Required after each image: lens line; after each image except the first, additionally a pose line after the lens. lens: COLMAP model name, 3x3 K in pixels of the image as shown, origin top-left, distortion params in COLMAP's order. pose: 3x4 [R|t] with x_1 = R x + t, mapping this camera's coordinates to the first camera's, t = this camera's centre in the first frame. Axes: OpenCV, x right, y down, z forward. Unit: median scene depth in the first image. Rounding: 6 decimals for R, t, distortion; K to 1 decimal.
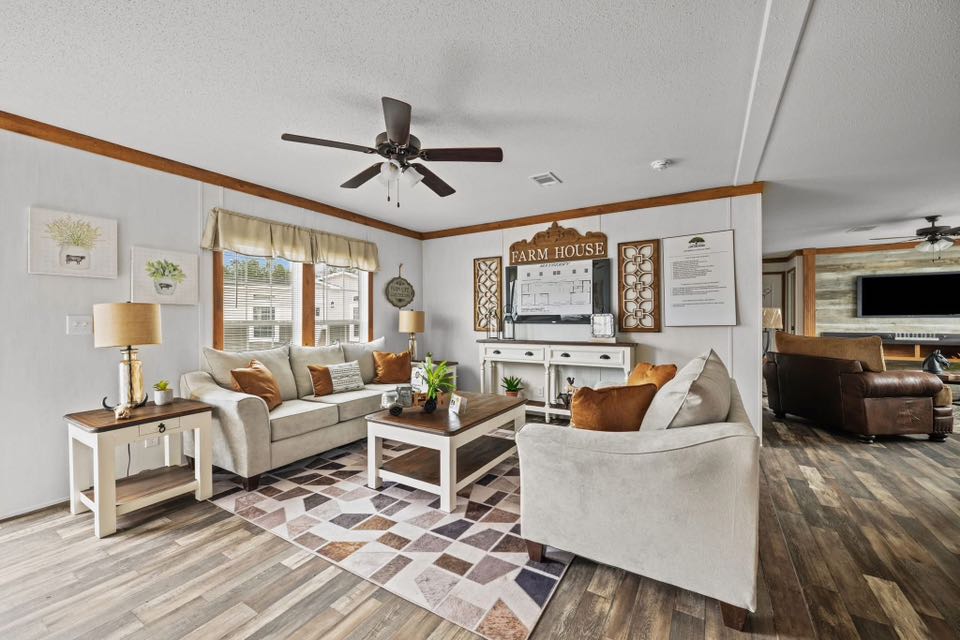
lens RADIAL K [[379.6, 0, 479.4], [0, 379.6, 316.7], [0, 0, 1]] dist [0.000802, 0.000117]
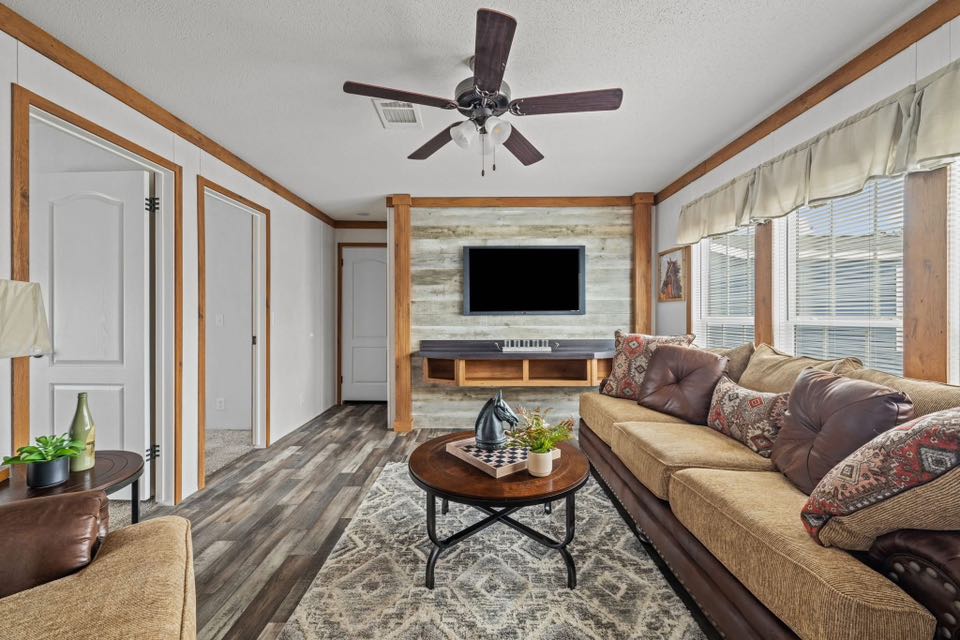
lens RADIAL K [[381.0, 0, 474.9], [0, 381.0, 318.4], [0, 0, 1]] dist [0.000058, -0.000063]
pose [[0.858908, -0.006658, 0.512087, 1.093179], [0.002419, 0.999957, 0.008944, 0.002852], [-0.512125, -0.006443, 0.858887, 0.734410]]
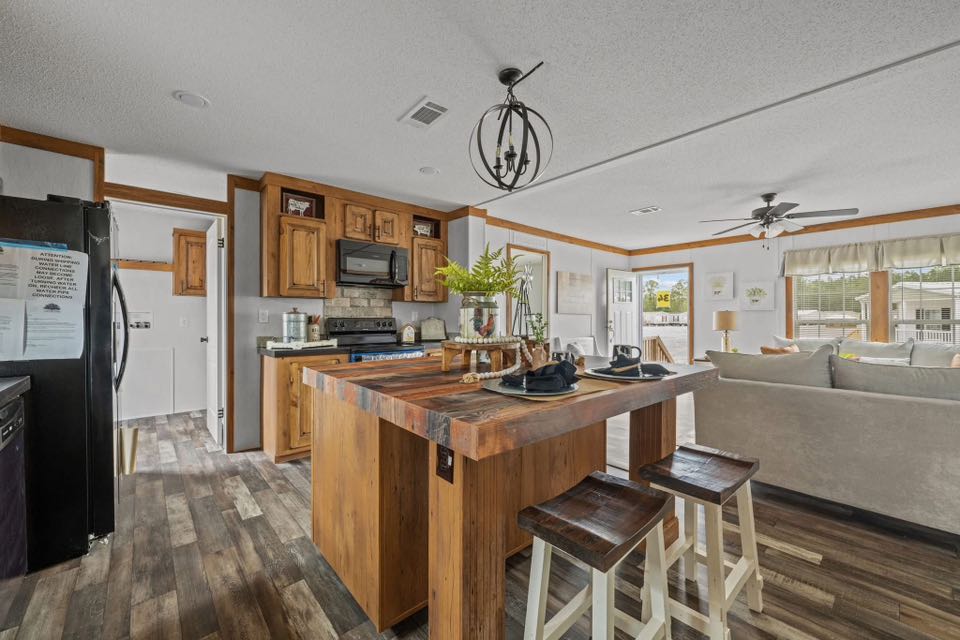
lens RADIAL K [[381.0, 0, 474.9], [0, 381.0, 318.4], [0, 0, 1]] dist [0.000058, -0.000063]
pose [[-0.296630, 0.000016, -0.954992, 0.960471], [0.002609, 0.999996, -0.000794, 0.002090], [0.954989, -0.002727, -0.296629, 0.160831]]
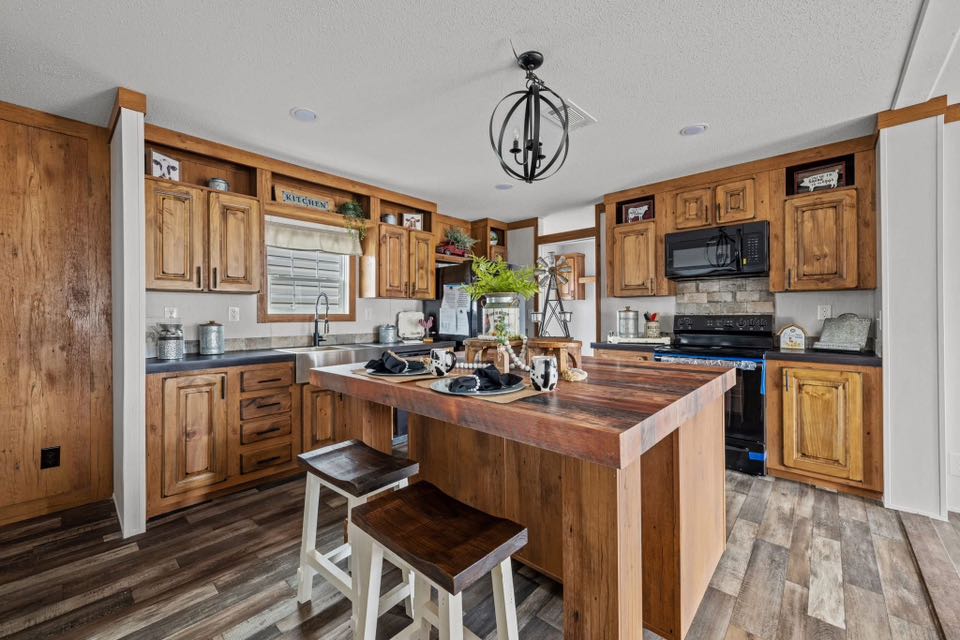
lens RADIAL K [[383.3, 0, 476.8], [0, 383.3, 314.6], [0, 0, 1]] dist [0.000517, -0.000034]
pose [[-0.982023, 0.004088, 0.188719, 0.484473], [0.003205, 0.999982, -0.004980, 0.000326], [-0.188736, -0.004286, -0.982018, 0.506407]]
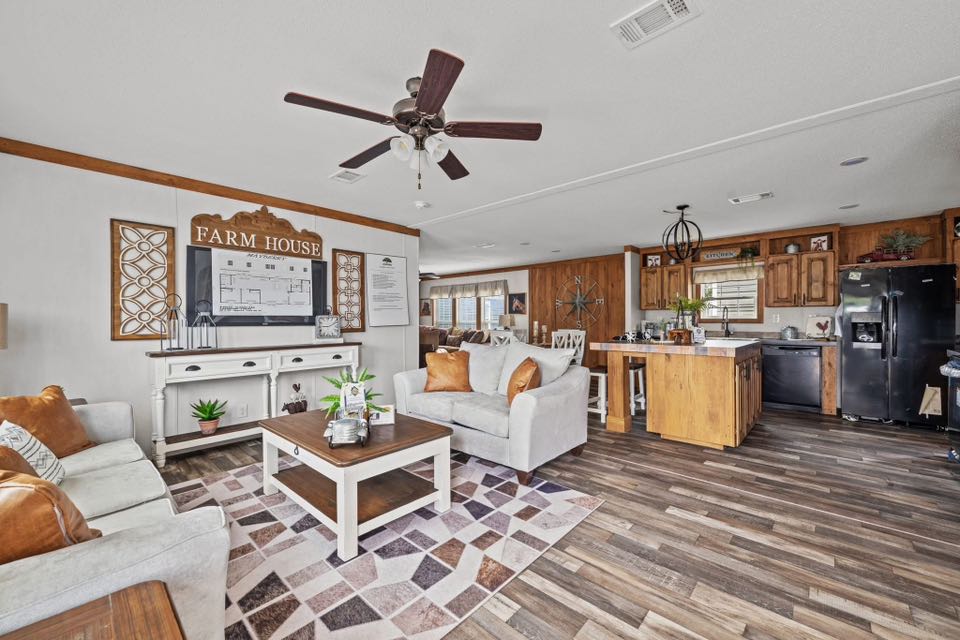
lens RADIAL K [[381.0, 0, 474.9], [0, 381.0, 318.4], [0, 0, 1]] dist [0.000058, -0.000063]
pose [[0.201524, 0.006698, 0.979461, -0.576058], [-0.003903, 0.999974, -0.006035, 0.005144], [-0.979476, -0.002607, 0.201545, 0.391176]]
